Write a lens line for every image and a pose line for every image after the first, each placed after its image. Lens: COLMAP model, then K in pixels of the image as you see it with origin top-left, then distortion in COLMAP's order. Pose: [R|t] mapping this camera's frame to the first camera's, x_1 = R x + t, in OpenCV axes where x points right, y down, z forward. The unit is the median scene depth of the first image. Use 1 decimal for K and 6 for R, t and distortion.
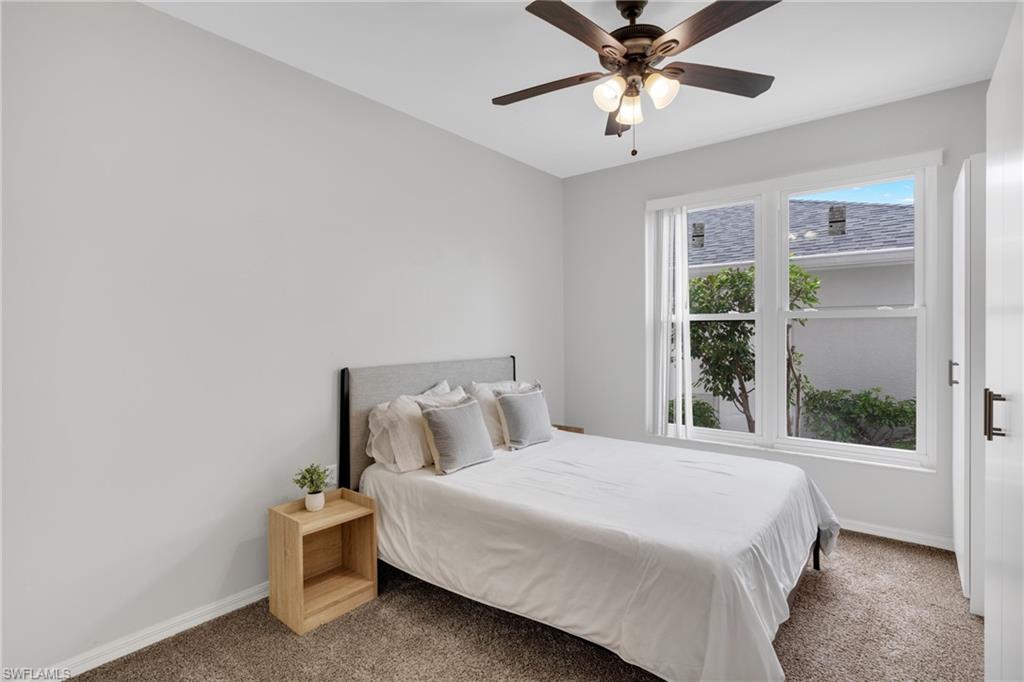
lens RADIAL K [[498.2, 0, 514.2], [0, 498.2, 335.5], [0, 0, 1]] dist [-0.002725, 0.000659]
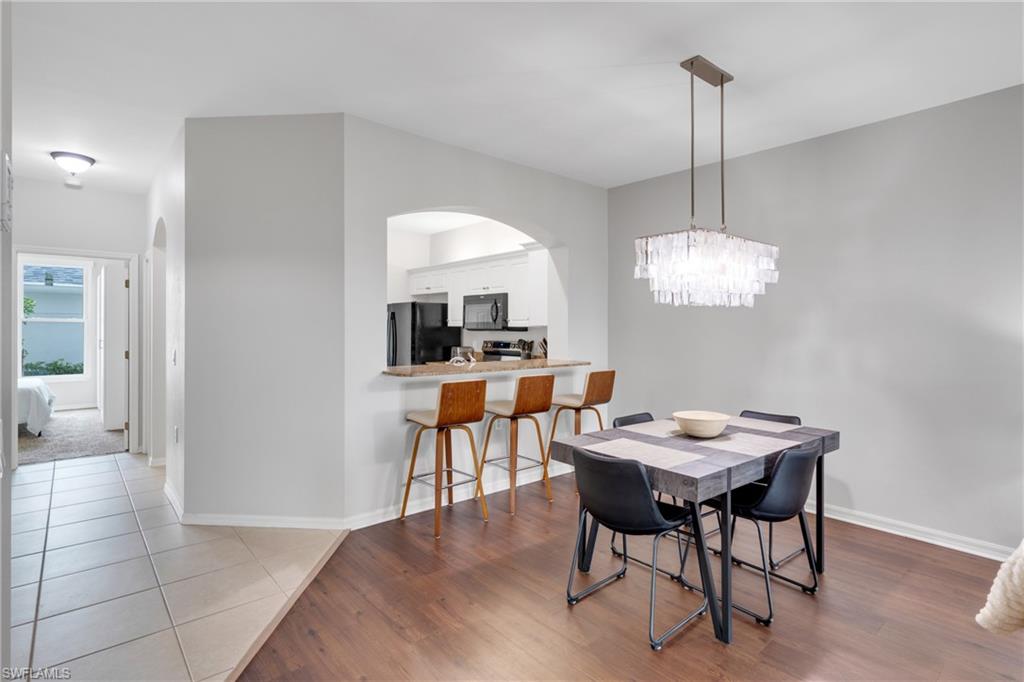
lens RADIAL K [[506.0, 0, 509.4], [0, 506.0, 333.3], [0, 0, 1]] dist [-0.003293, 0.000387]
pose [[0.186783, 0.003131, 0.982396, -0.813576], [0.003553, 0.999986, -0.003862, 0.024712], [-0.982395, 0.004212, 0.186770, -0.997302]]
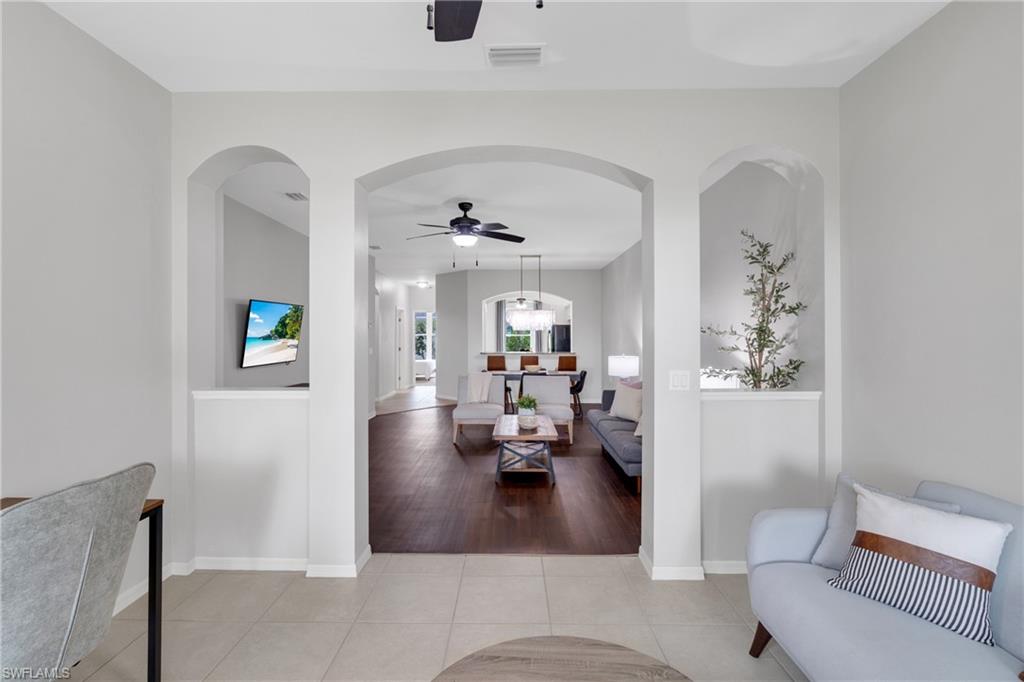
lens RADIAL K [[498.2, 0, 514.2], [0, 498.2, 335.5], [0, 0, 1]] dist [-0.002725, 0.000659]
pose [[0.784601, 0.010382, 0.619914, -1.291057], [0.000392, 0.999851, -0.017241, 0.039022], [-0.620001, 0.013770, 0.784480, -2.306463]]
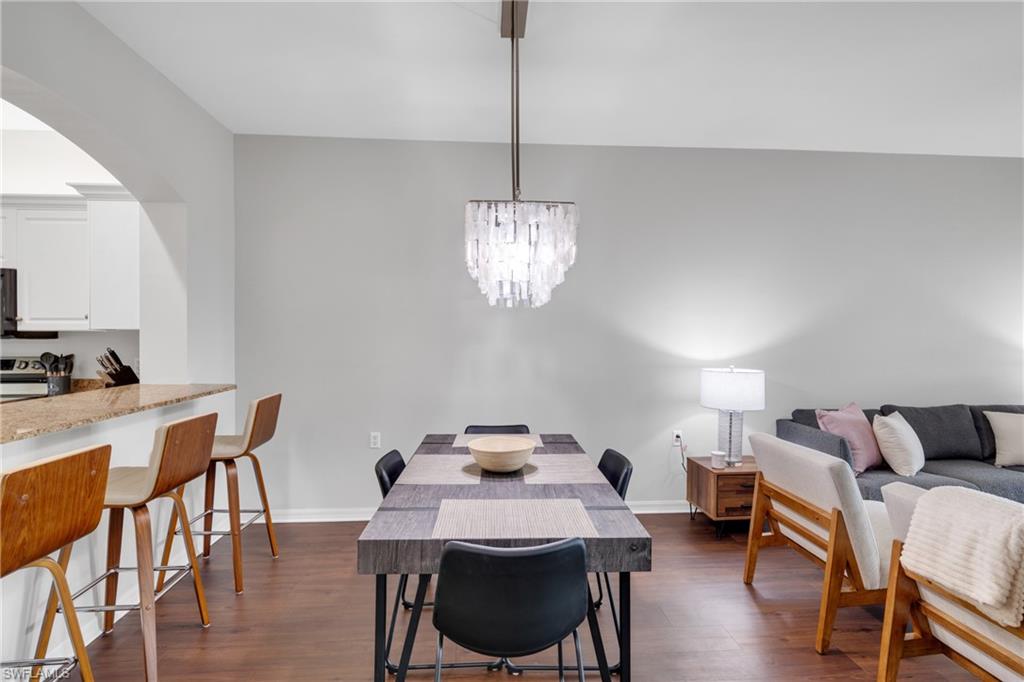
lens RADIAL K [[494.1, 0, 507.8], [0, 494.1, 333.3], [0, 0, 1]] dist [-0.002156, 0.000627]
pose [[-0.676119, 0.010276, 0.736721, -0.567607], [0.013754, 0.999905, -0.001324, 0.018185], [-0.736664, 0.009237, -0.676195, -0.823011]]
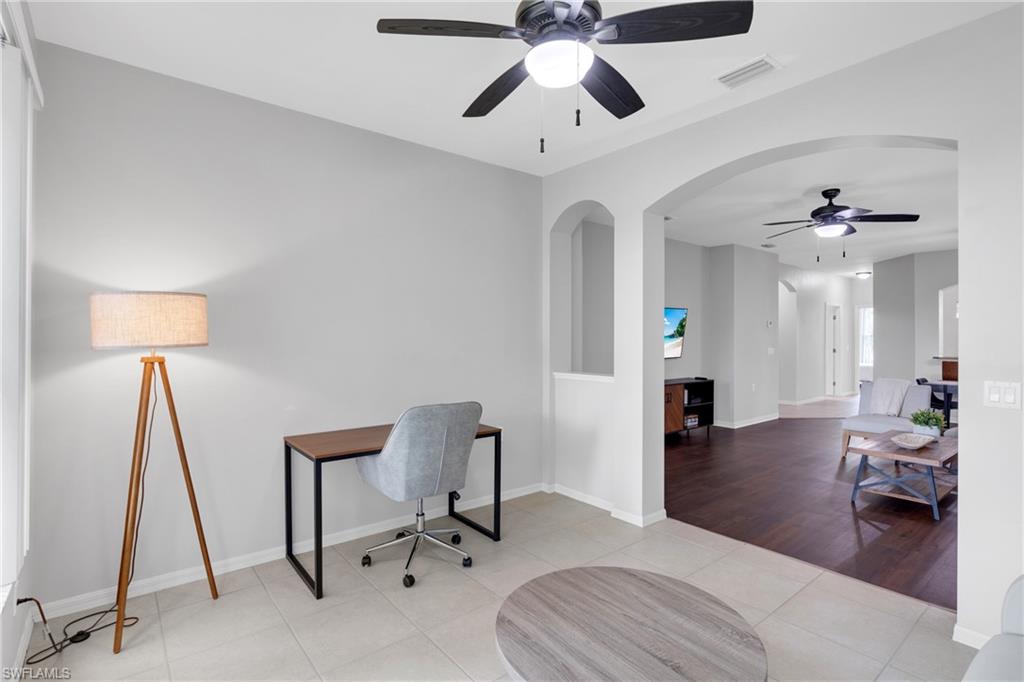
lens RADIAL K [[506.0, 0, 509.4], [0, 506.0, 333.3], [0, 0, 1]] dist [-0.003293, 0.000387]
pose [[0.976094, 0.008217, -0.217192, -1.124639], [-0.011975, 0.999800, -0.015991, 0.039945], [0.217017, 0.018209, 0.975998, -2.484244]]
